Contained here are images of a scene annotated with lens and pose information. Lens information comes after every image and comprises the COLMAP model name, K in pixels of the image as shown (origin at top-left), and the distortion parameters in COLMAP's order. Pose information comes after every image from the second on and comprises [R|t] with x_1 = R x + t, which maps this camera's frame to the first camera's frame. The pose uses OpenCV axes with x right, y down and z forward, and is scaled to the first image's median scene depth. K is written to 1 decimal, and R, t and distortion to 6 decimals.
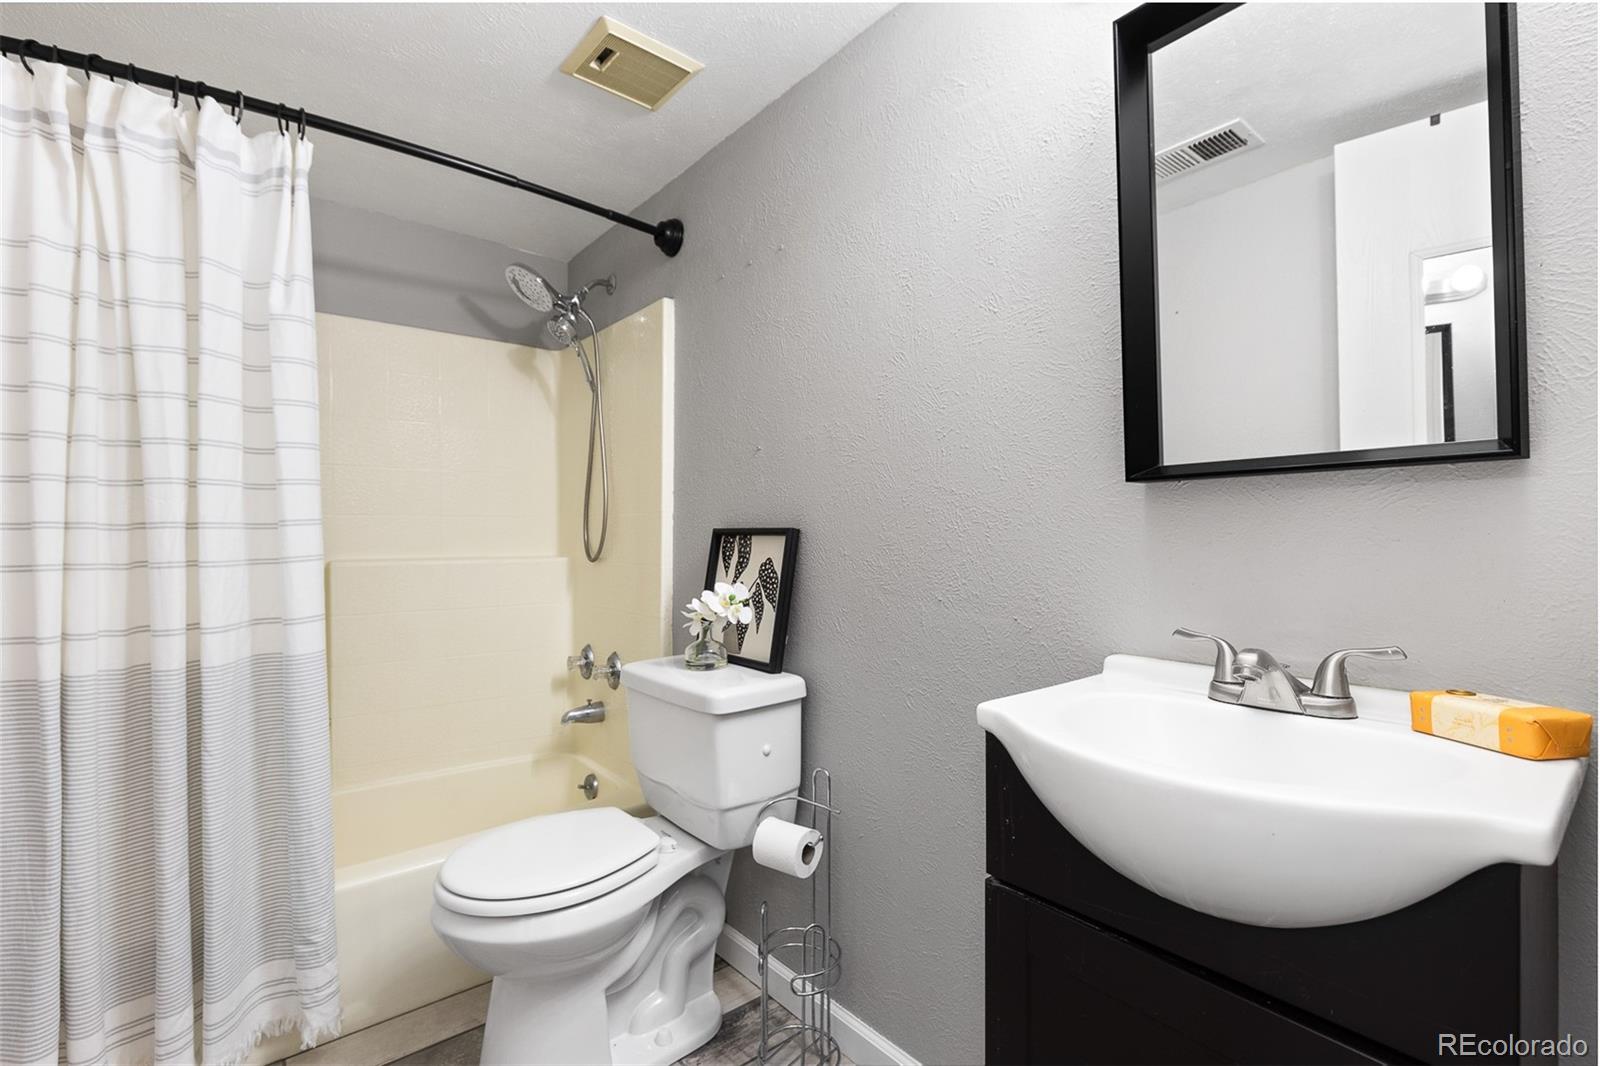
lens RADIAL K [[721.3, 0, 801.0], [0, 721.3, 532.0], [0, 0, 1]] dist [0.013649, -0.001766]
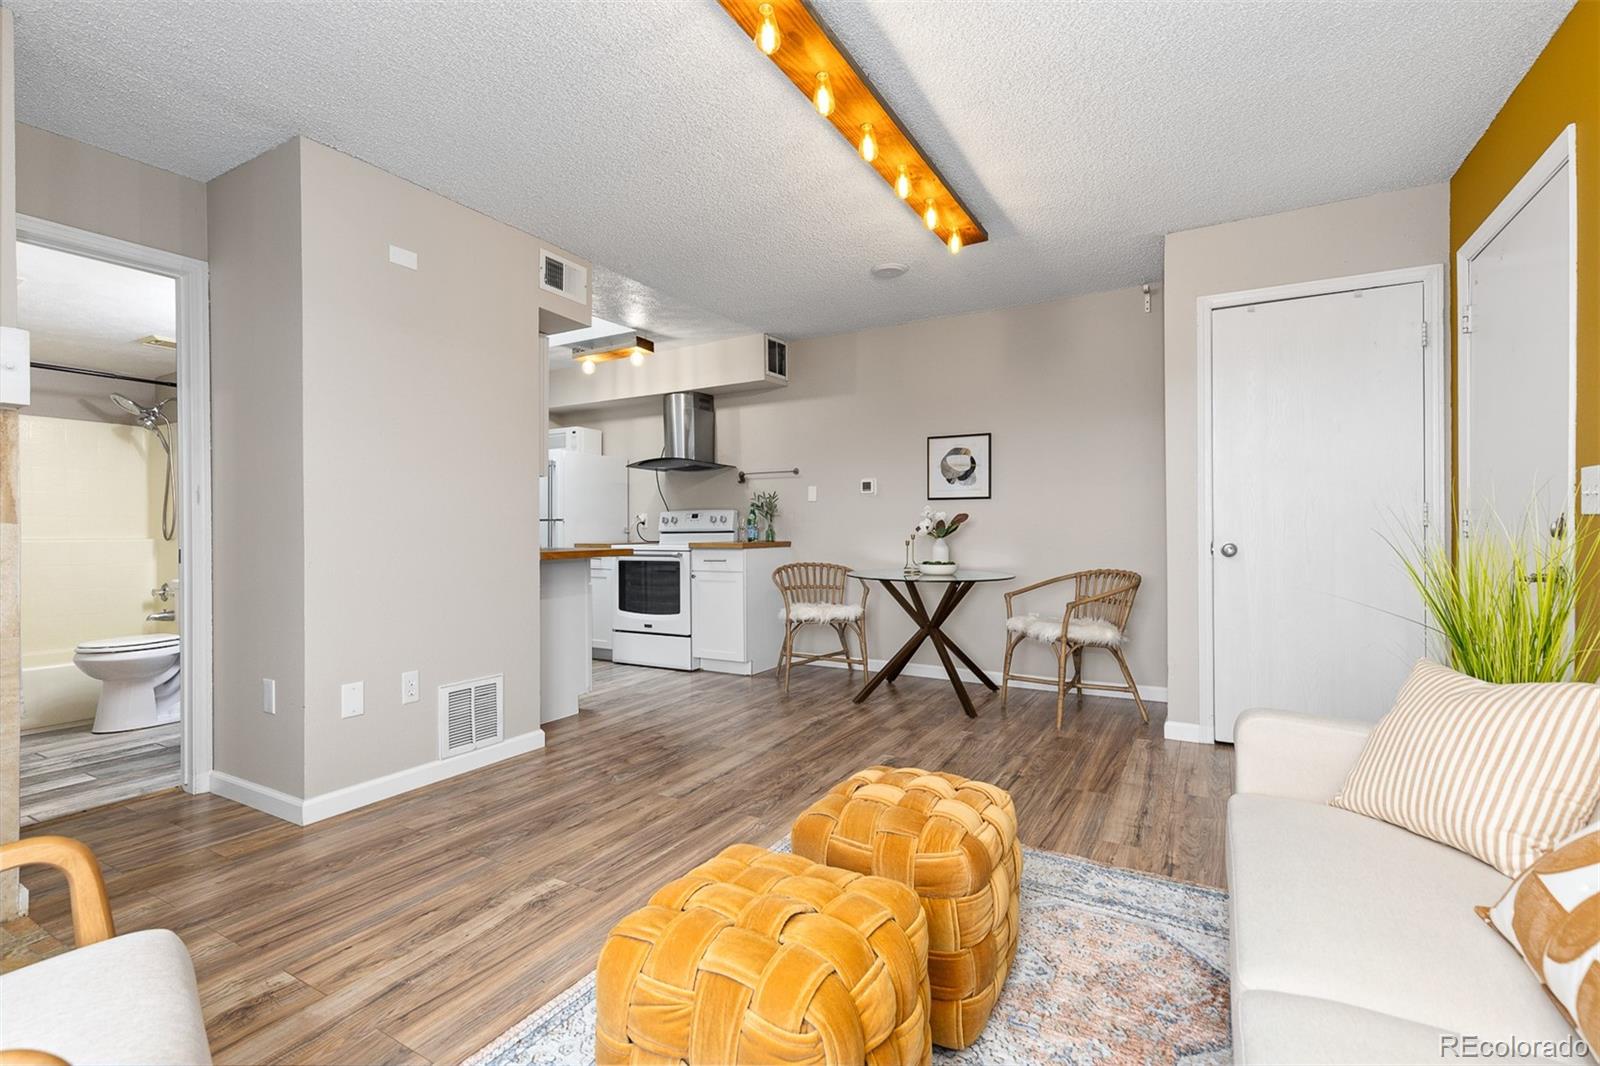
lens RADIAL K [[721.3, 0, 803.3], [0, 721.3, 528.4], [0, 0, 1]] dist [0.013649, -0.001766]
pose [[0.935897, 0.001047, 0.352273, 0.636035], [-0.002814, 0.999986, 0.004504, -0.005094], [-0.352264, -0.005207, 0.935886, -1.473241]]
